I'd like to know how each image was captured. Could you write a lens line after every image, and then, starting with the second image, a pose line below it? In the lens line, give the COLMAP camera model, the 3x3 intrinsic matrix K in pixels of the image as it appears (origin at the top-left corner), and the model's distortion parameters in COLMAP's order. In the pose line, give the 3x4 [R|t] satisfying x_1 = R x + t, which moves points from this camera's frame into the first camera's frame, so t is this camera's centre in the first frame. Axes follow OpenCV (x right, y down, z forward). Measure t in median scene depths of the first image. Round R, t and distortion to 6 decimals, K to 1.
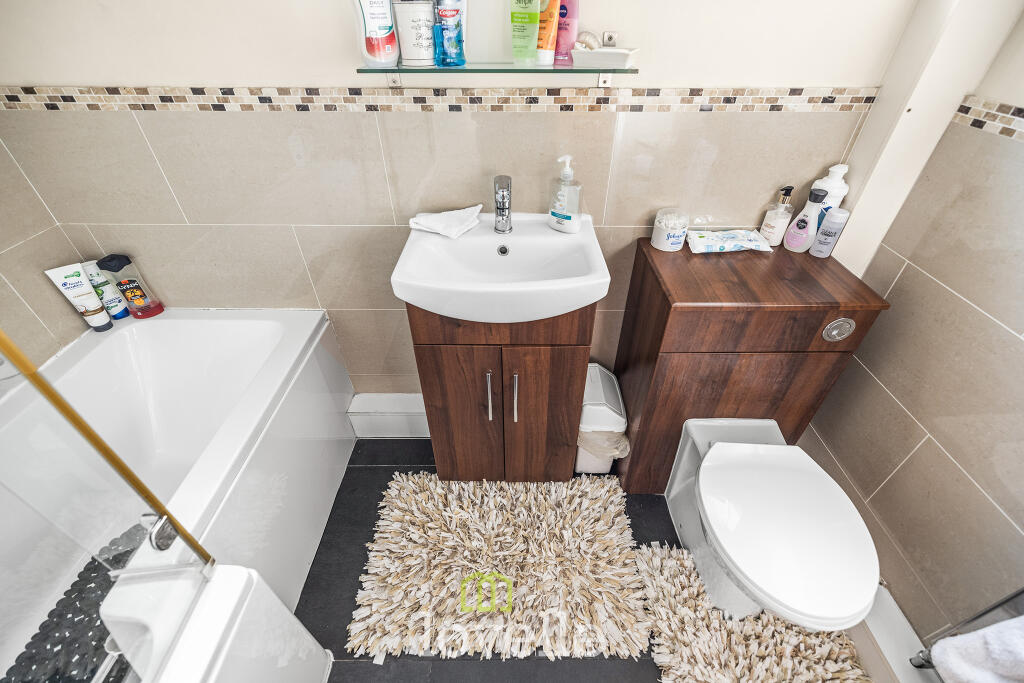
lens RADIAL K [[429.2, 0, 513.8], [0, 429.2, 336.3], [0, 0, 1]] dist [-0.000428, 0.000095]
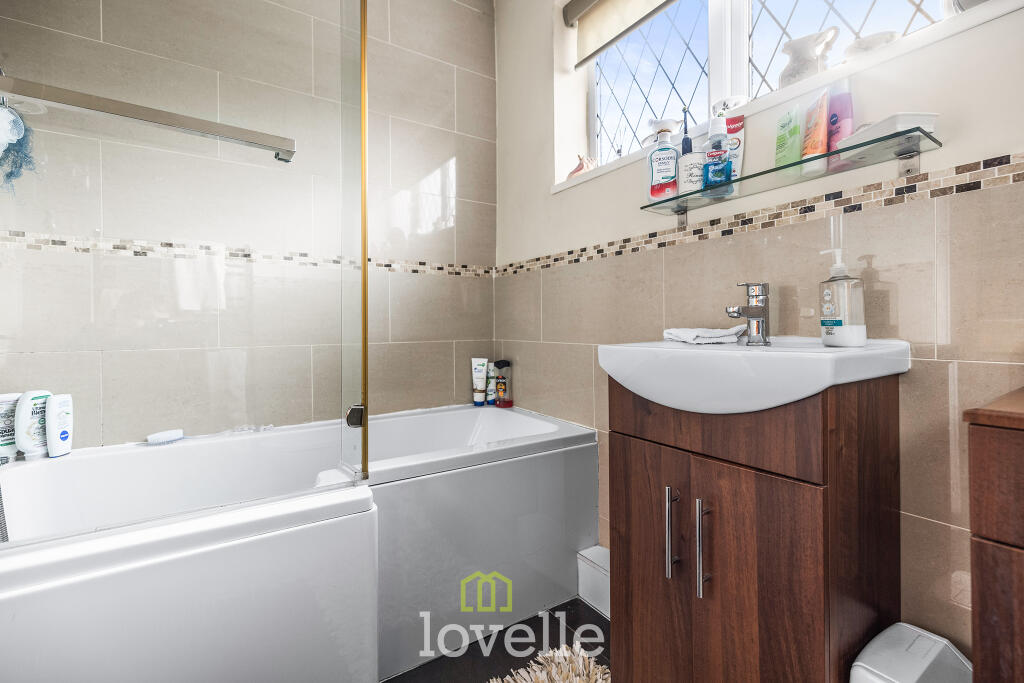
lens RADIAL K [[443.0, 0, 512.2], [0, 443.0, 326.0], [0, 0, 1]] dist [-0.000862, 0.000073]
pose [[0.554802, -0.000602, -0.831983, 0.474204], [-0.510261, 0.789598, -0.340835, 0.289459], [0.657137, 0.613624, 0.437763, 0.316322]]
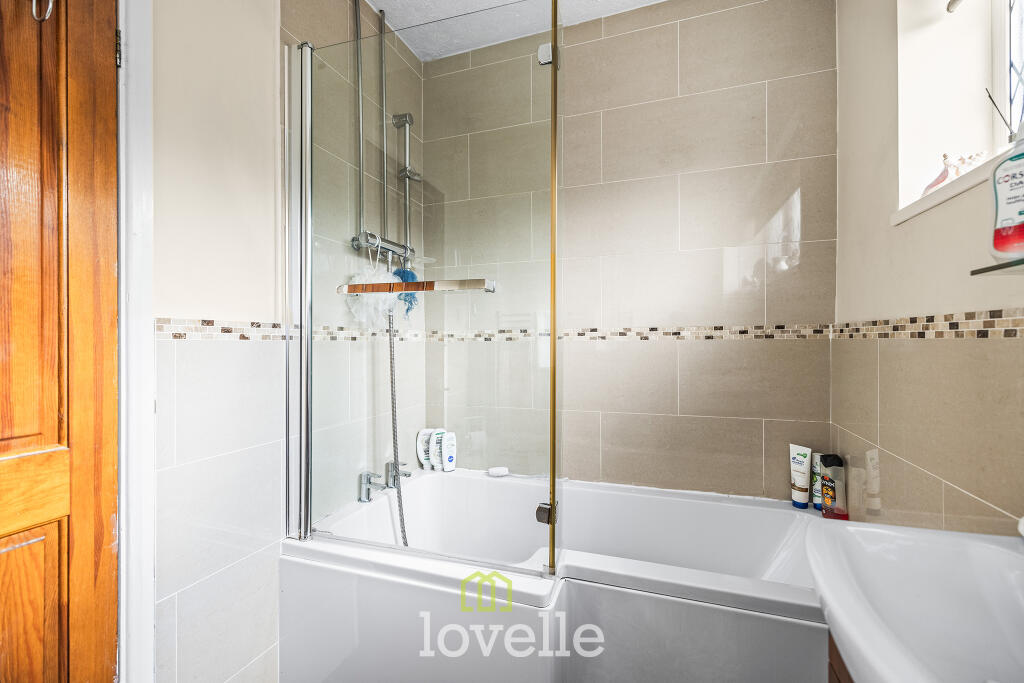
lens RADIAL K [[438.0, 0, 519.8], [0, 438.0, 341.5], [0, 0, 1]] dist [0.000996, 0.000261]
pose [[-0.314542, 0.004509, -0.949233, 0.482380], [-0.584882, 0.786695, 0.197546, -0.203621], [0.747648, 0.617325, -0.244811, 0.595386]]
